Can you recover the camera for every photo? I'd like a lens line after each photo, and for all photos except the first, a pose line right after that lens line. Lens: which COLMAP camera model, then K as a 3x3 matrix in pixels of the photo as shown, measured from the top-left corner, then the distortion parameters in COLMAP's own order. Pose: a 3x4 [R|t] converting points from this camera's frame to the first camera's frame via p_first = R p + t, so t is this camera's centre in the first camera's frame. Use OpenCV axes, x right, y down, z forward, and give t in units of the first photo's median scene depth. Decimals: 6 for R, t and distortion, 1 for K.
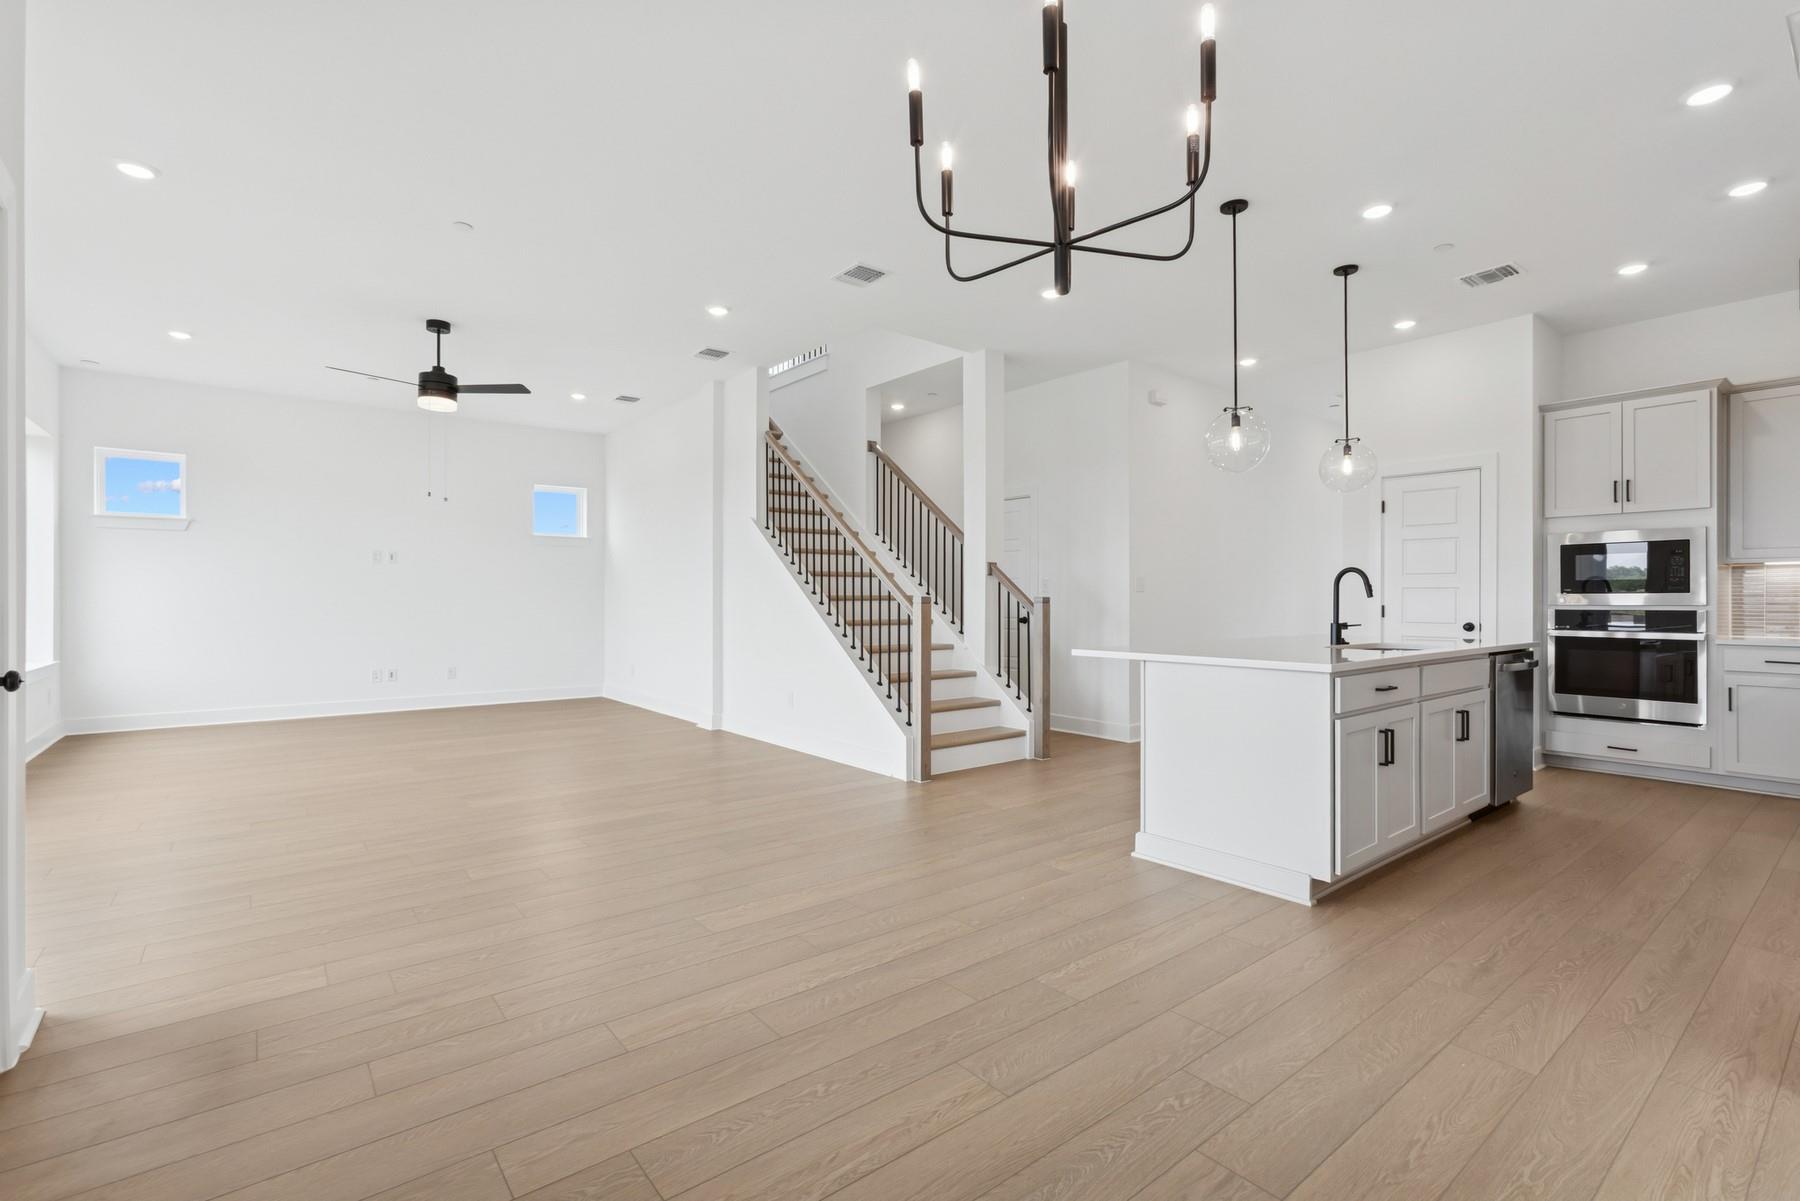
lens RADIAL K [[809.4, 0, 894.7], [0, 809.4, 595.9], [0, 0, 1]] dist [-0.017712, 0.011799]
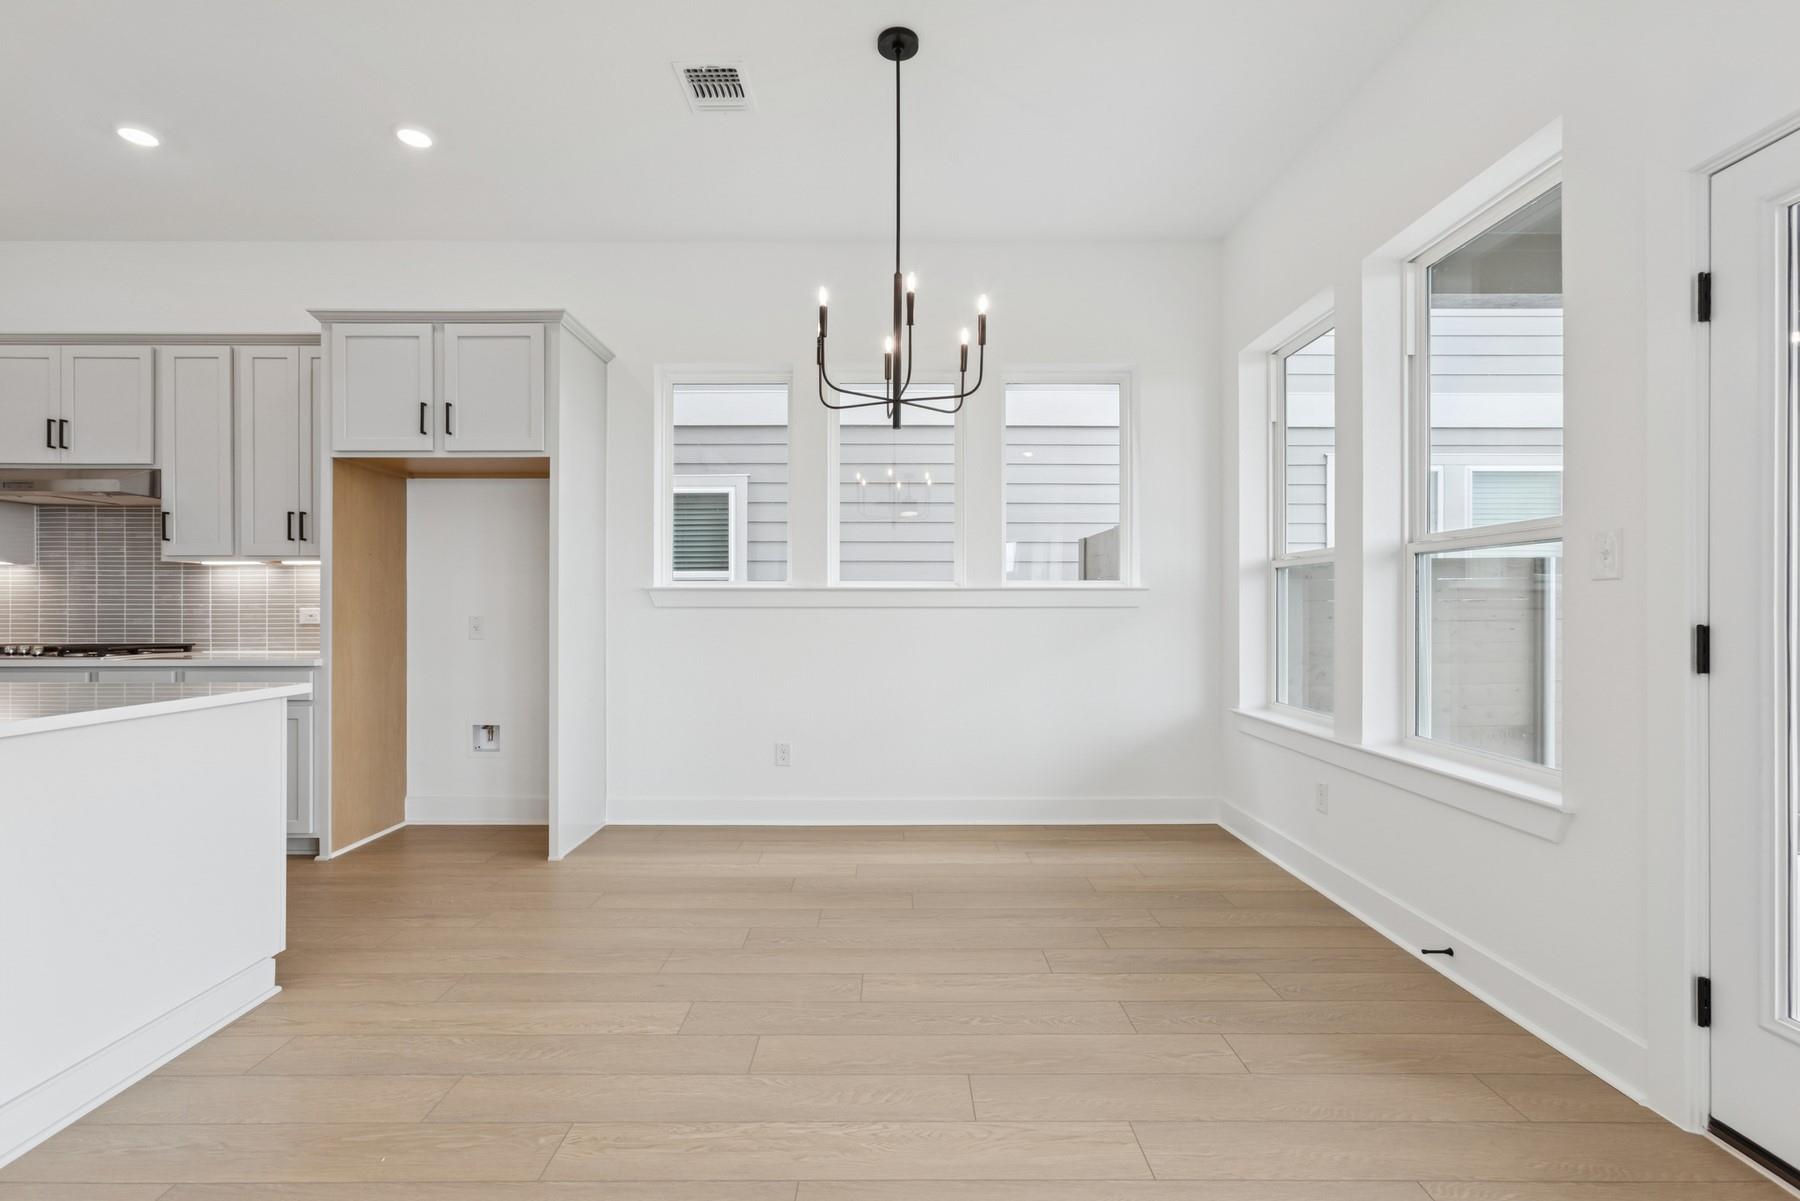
lens RADIAL K [[809.4, 0, 902.5], [0, 809.4, 608.2], [0, 0, 1]] dist [-0.017712, 0.011799]
pose [[-0.790947, -0.000456, 0.611884, -0.449899], [-0.001638, 0.999998, -0.001372, 0.006962], [-0.611882, -0.002087, -0.790946, 1.235099]]
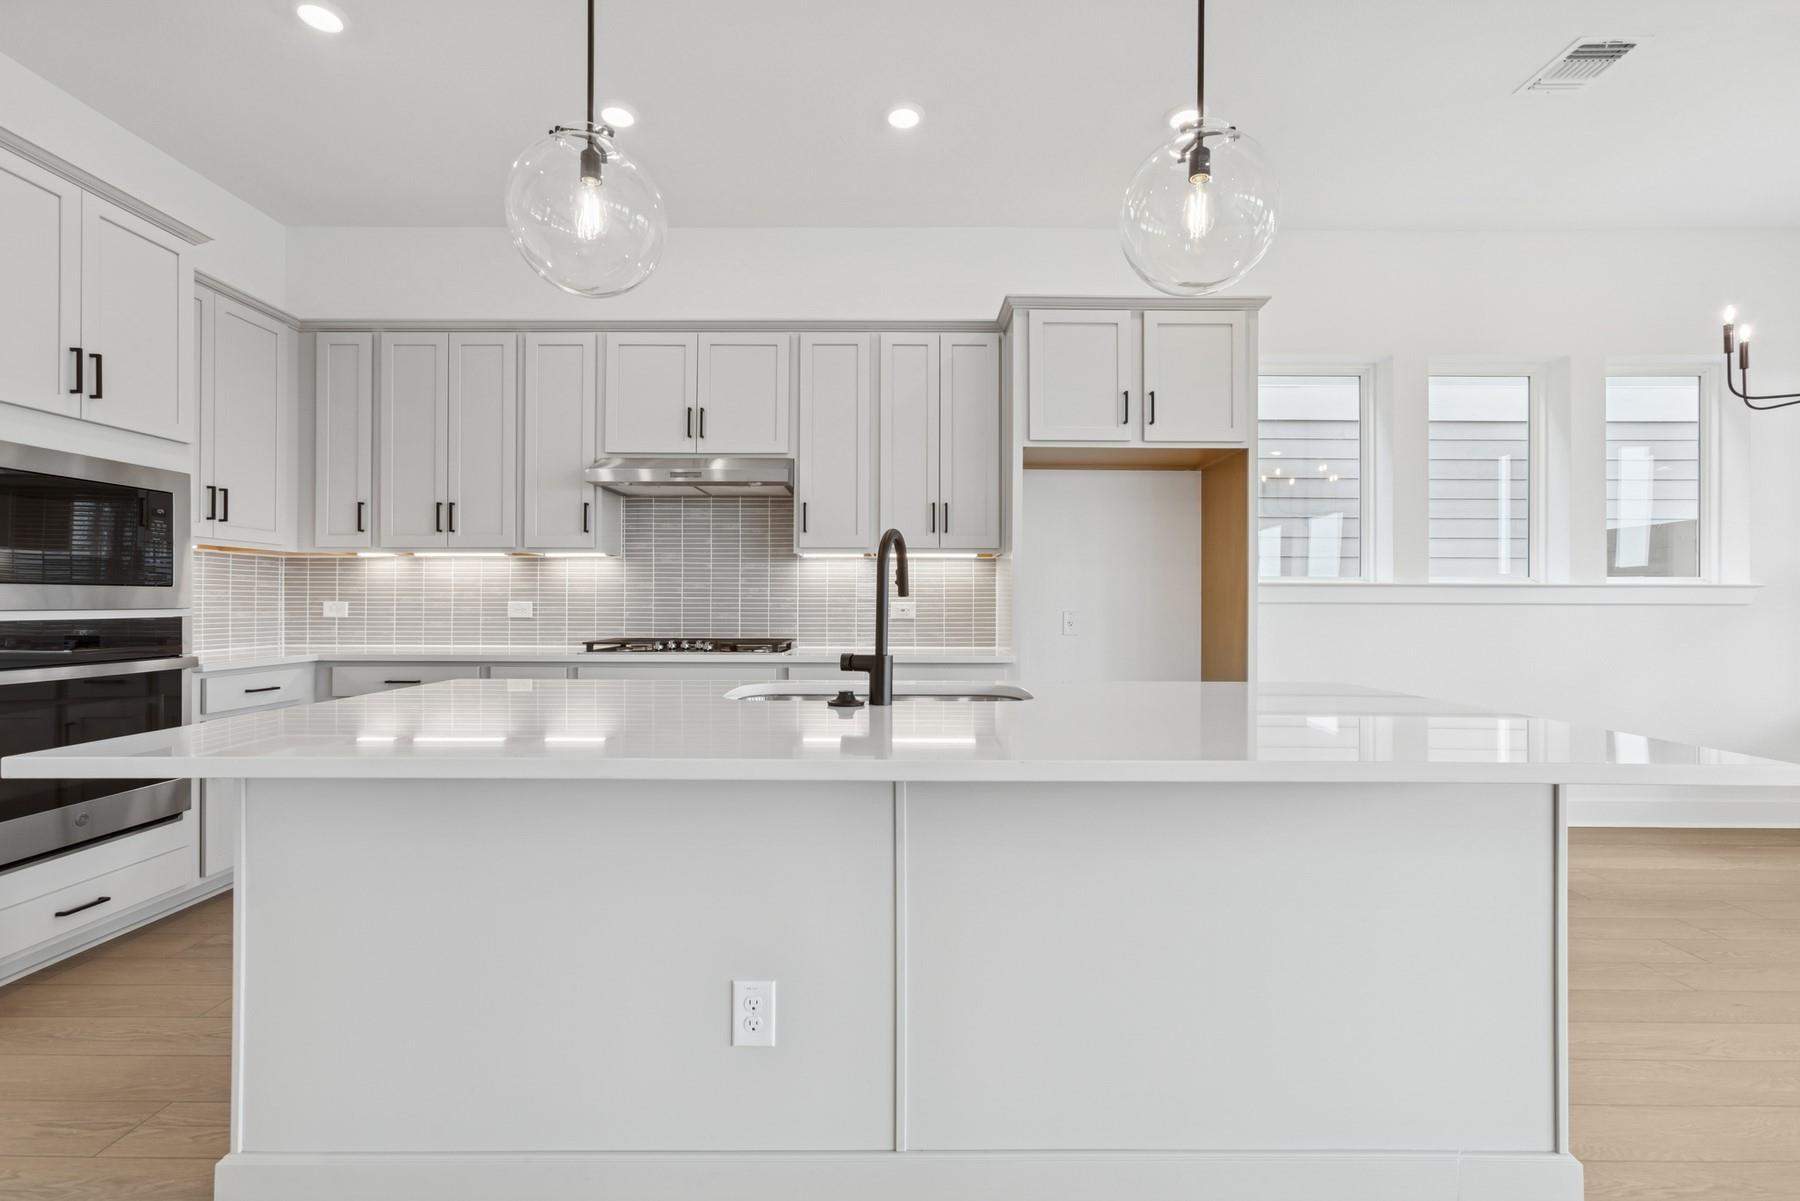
lens RADIAL K [[809.4, 0, 896.5], [0, 809.4, 594.9], [0, 0, 1]] dist [-0.017712, 0.011799]
pose [[-0.787373, 0.002849, 0.616470, 0.379102], [-0.005462, 0.999918, -0.011597, 0.009560], [-0.616452, -0.012498, -0.787293, 1.834737]]
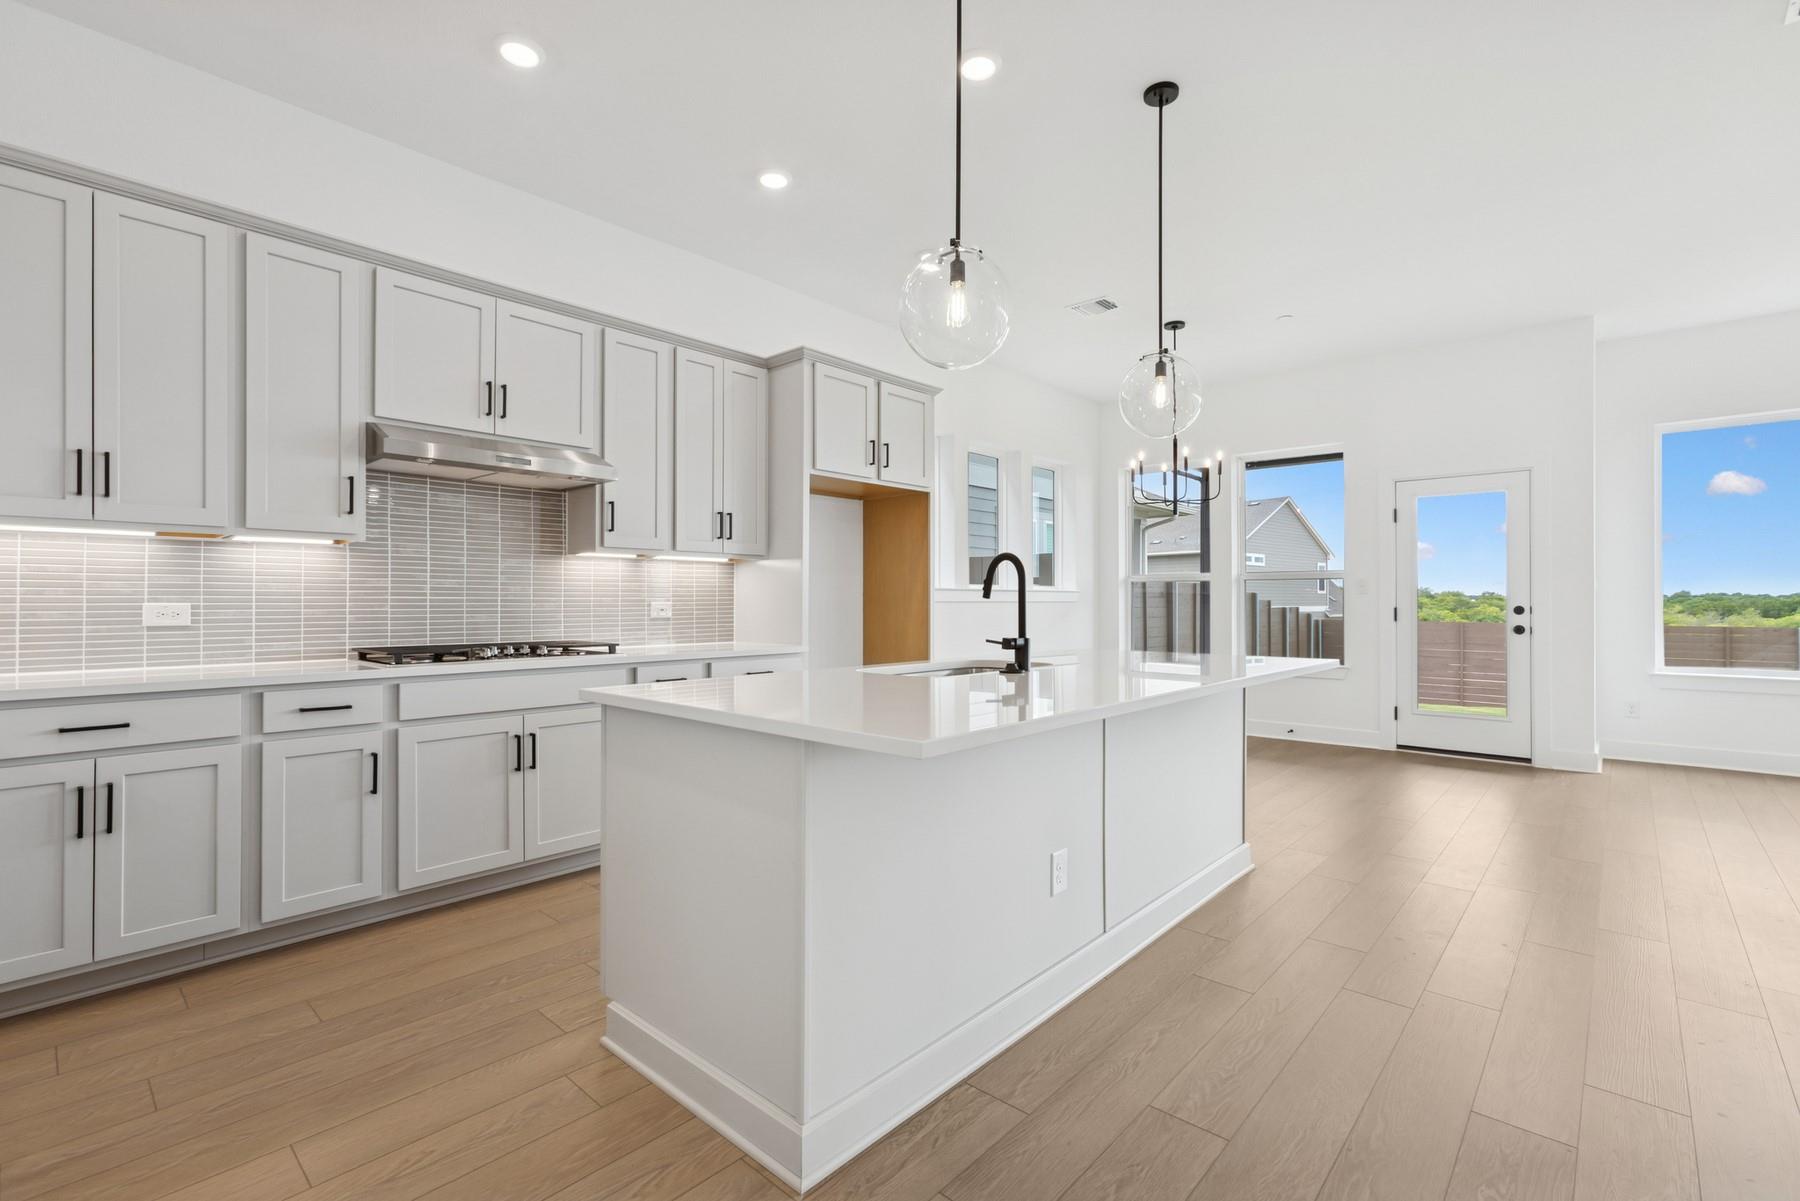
lens RADIAL K [[809.4, 0, 903.9], [0, 809.4, 593.5], [0, 0, 1]] dist [-0.017712, 0.011799]
pose [[-0.984479, -0.002107, -0.175489, 1.036573], [0.000272, 0.999908, -0.013531, 0.010471], [0.175502, -0.013369, -0.984388, 2.224744]]
